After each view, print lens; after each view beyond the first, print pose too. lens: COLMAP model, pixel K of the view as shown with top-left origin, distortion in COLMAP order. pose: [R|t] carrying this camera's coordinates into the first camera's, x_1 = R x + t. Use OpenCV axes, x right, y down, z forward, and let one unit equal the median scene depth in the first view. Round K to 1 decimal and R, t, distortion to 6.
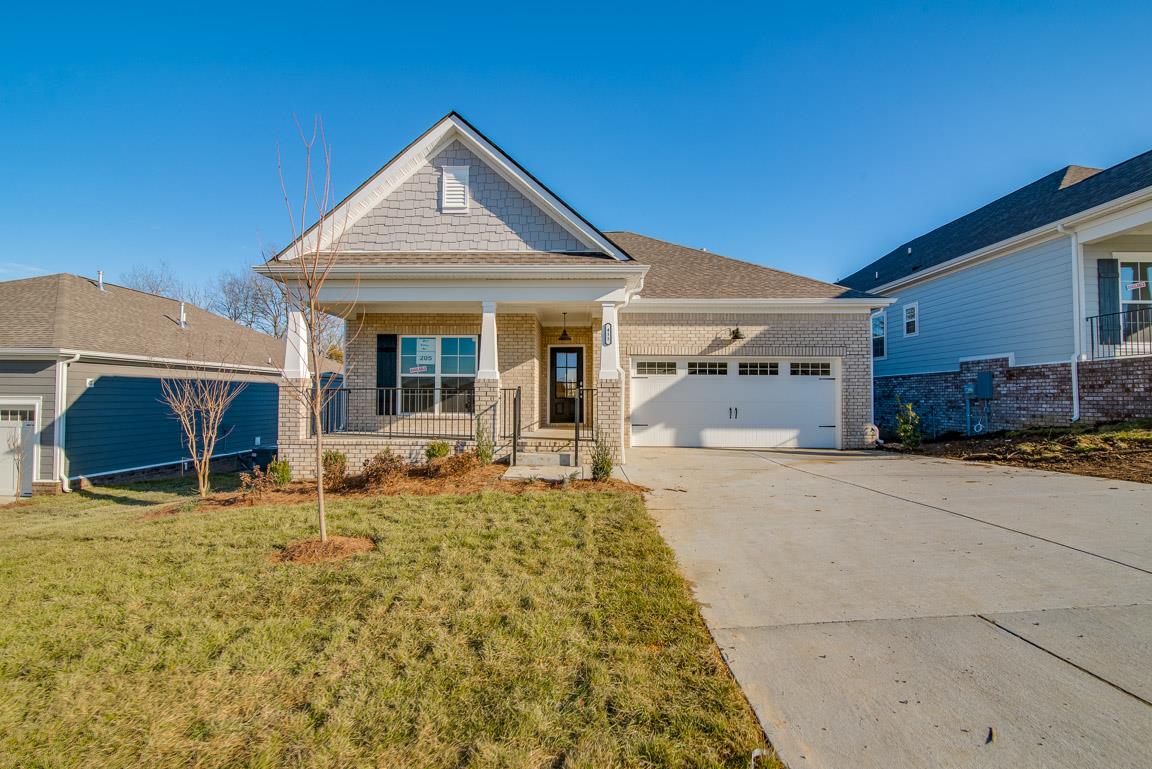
lens RADIAL K [[542.4, 0, 578.1], [0, 542.4, 389.2], [0, 0, 1]] dist [-0.001603, -0.000612]
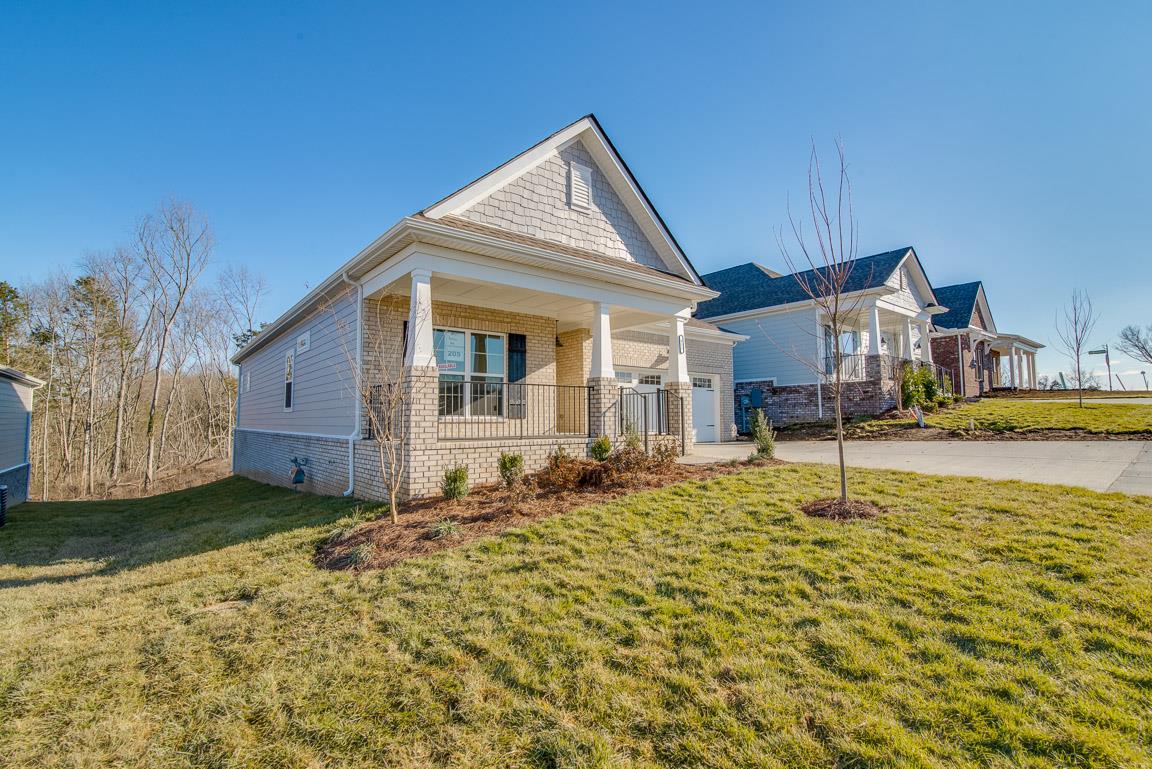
lens RADIAL K [[521.0, 0, 574.5], [0, 521.0, 381.4], [0, 0, 1]] dist [0.012832, -0.000655]
pose [[0.770803, 0.038709, 0.635896, -0.649137], [-0.002460, 0.998326, -0.057788, 0.035364], [-0.637068, 0.042979, 0.769608, 0.213997]]
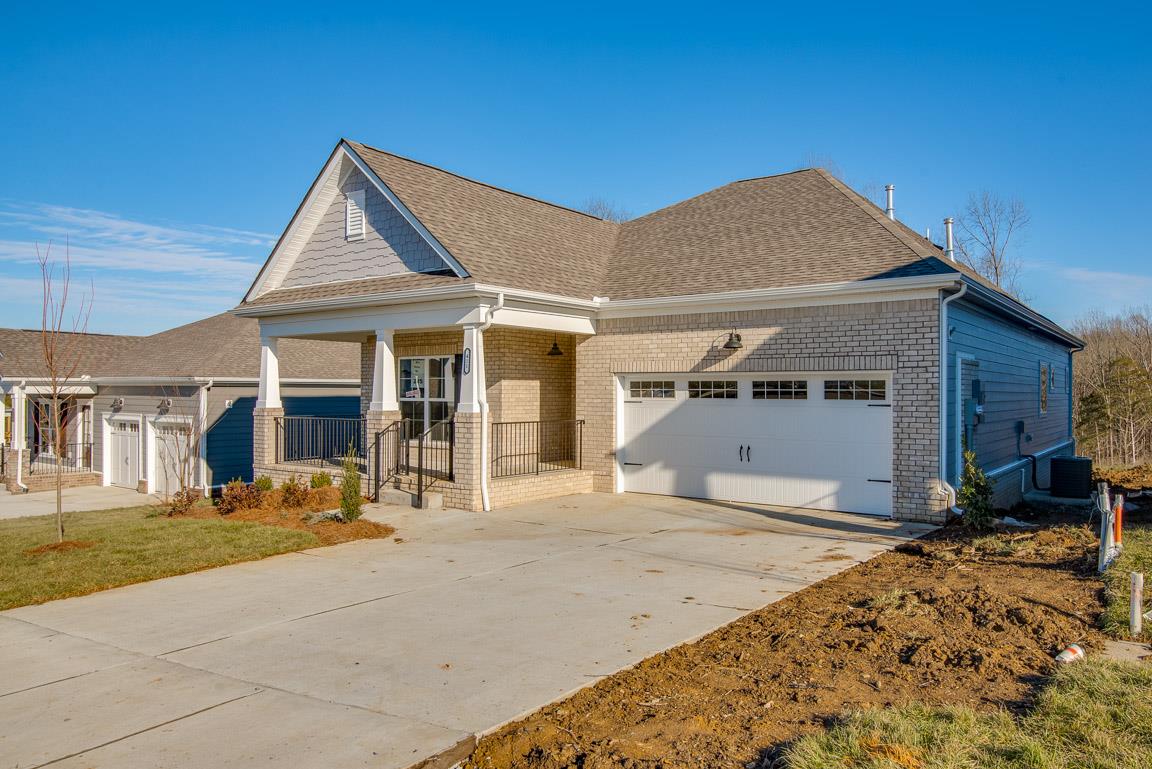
lens RADIAL K [[814.7, 0, 608.2], [0, 814.7, 391.2], [0, 0, 1]] dist [-0.000652, 0.000659]
pose [[0.821882, -0.002490, -0.569652, 0.755102], [0.010703, 0.999881, 0.011072, -0.050405], [0.569557, -0.015197, 0.821811, 0.041768]]
